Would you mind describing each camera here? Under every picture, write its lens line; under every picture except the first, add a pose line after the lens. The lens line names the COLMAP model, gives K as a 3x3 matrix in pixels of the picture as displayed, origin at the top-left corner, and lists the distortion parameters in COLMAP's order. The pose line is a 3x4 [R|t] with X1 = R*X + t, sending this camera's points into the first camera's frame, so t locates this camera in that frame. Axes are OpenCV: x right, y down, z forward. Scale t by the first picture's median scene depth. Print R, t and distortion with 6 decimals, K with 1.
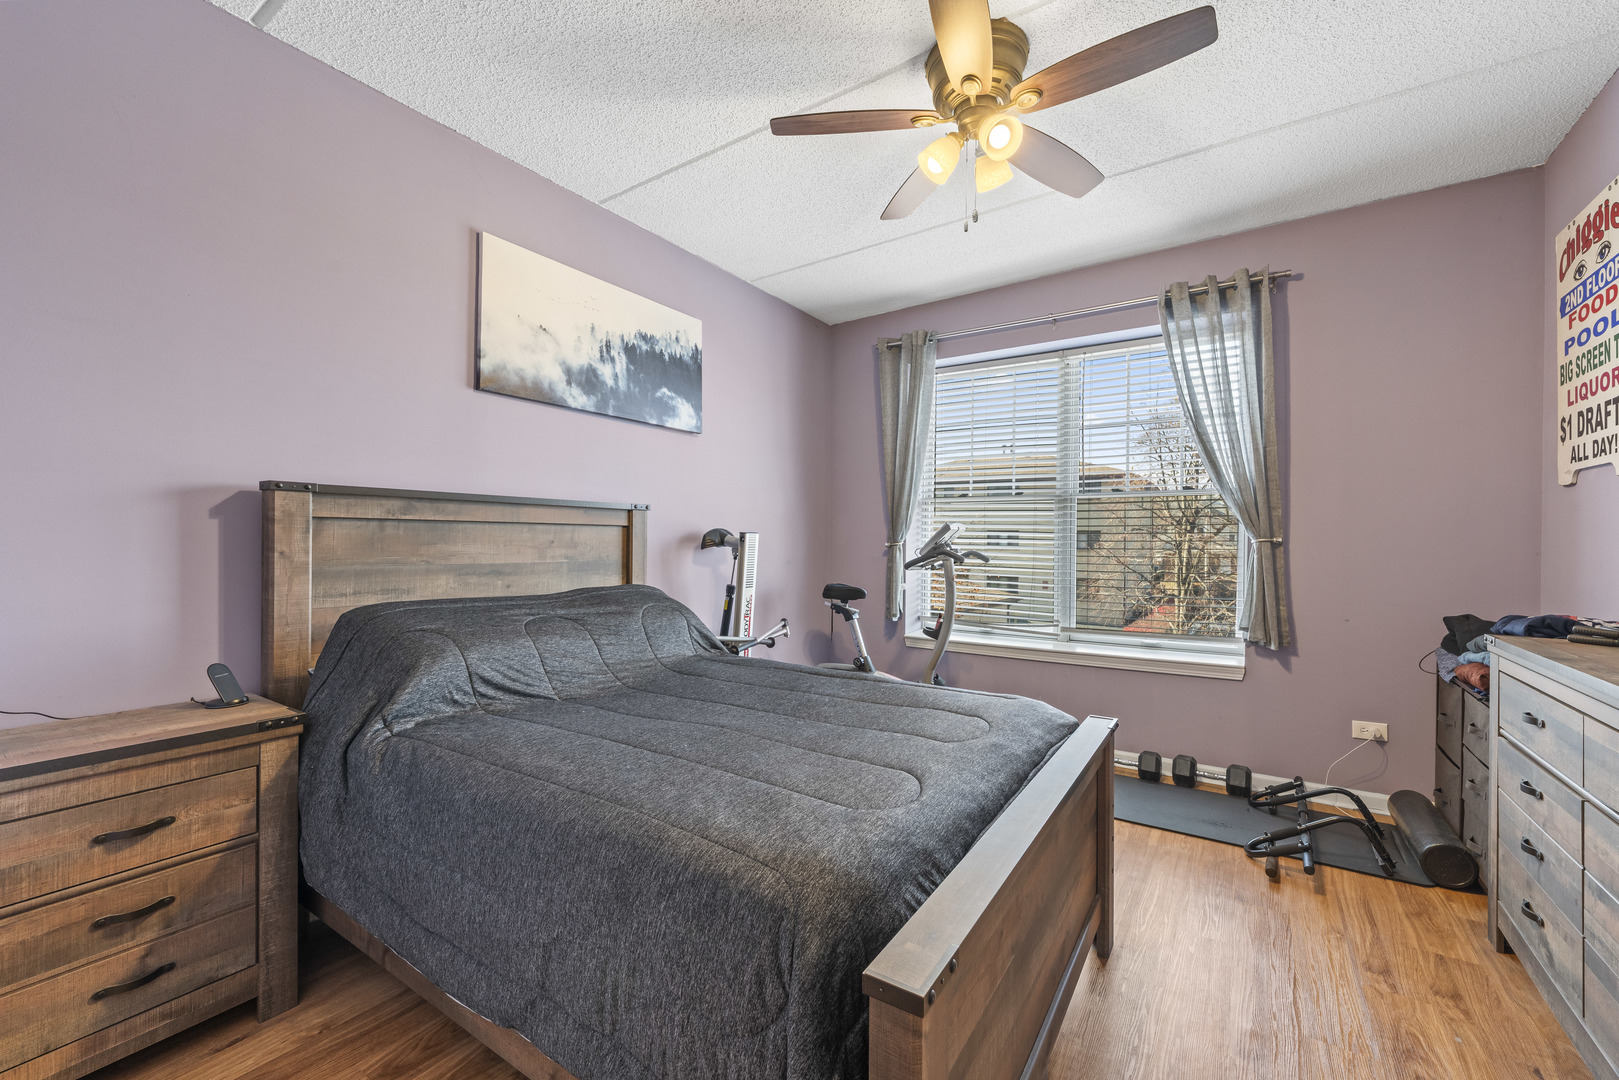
lens RADIAL K [[664.9, 0, 810.6], [0, 664.9, 540.6], [0, 0, 1]] dist [0.004967, -0.002268]
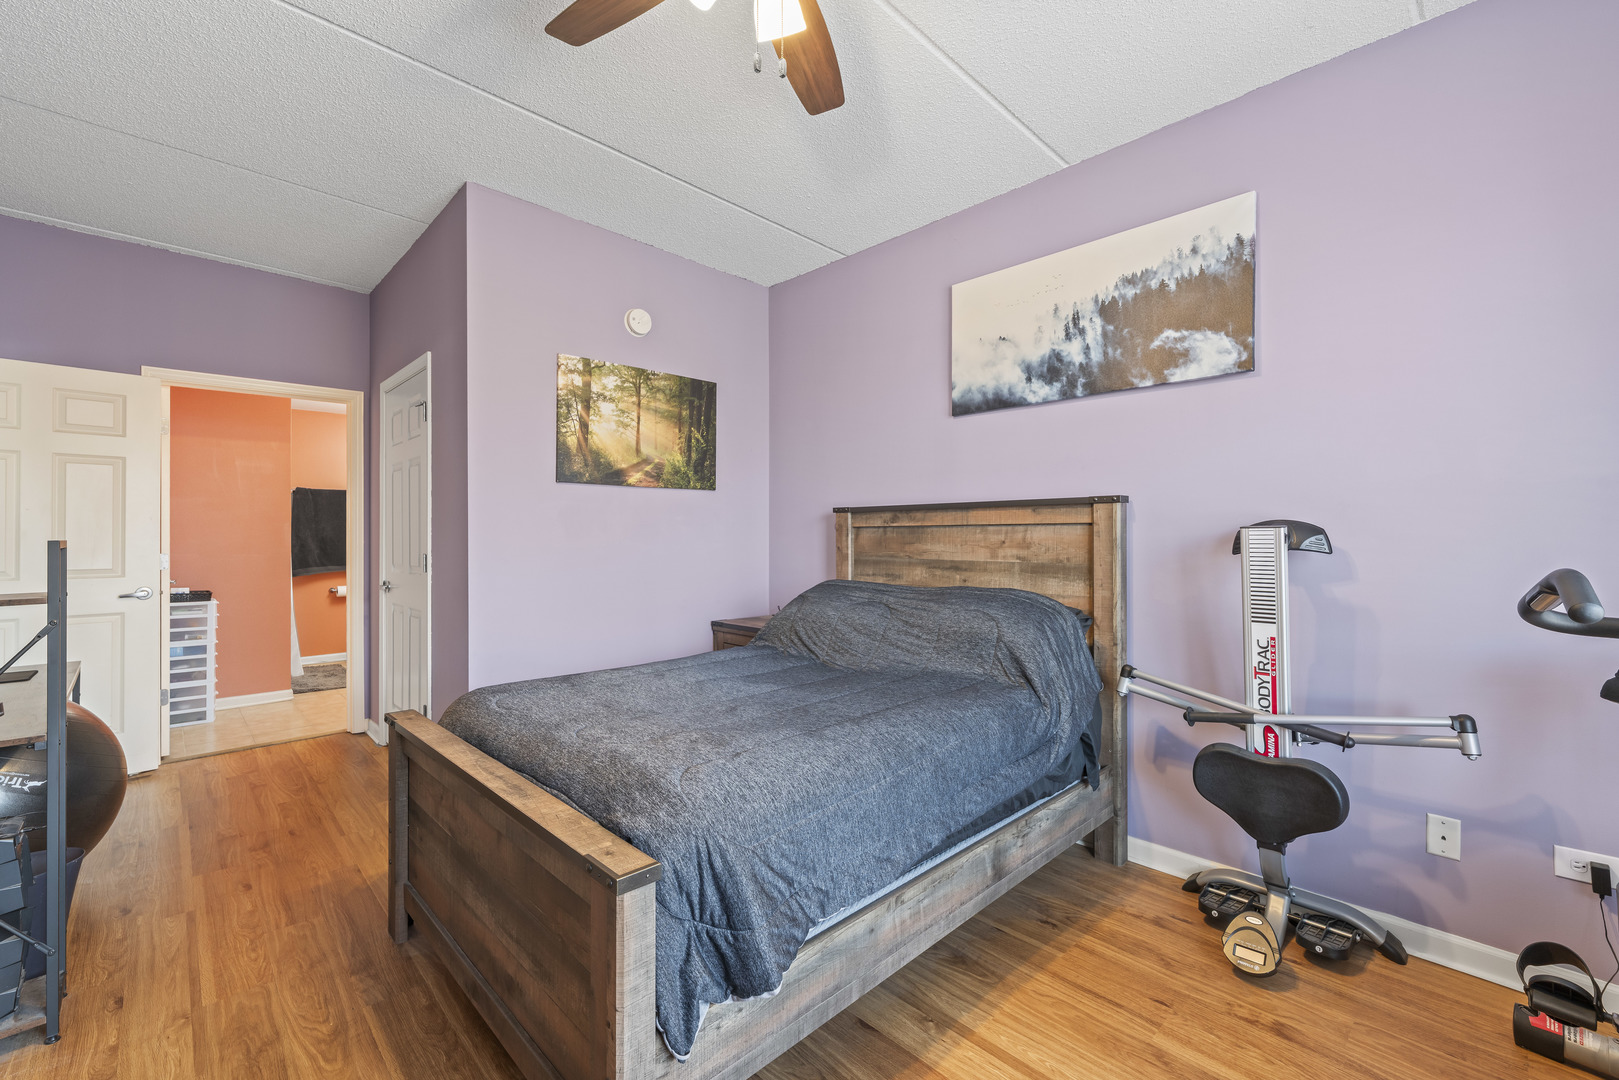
lens RADIAL K [[664.9, 0, 810.8], [0, 664.9, 536.5], [0, 0, 1]] dist [0.004967, -0.002268]
pose [[-0.203340, -0.008693, -0.979070, 0.643346], [-0.000626, 0.999962, -0.008749, 0.002405], [0.979108, -0.001166, -0.203338, 0.864474]]
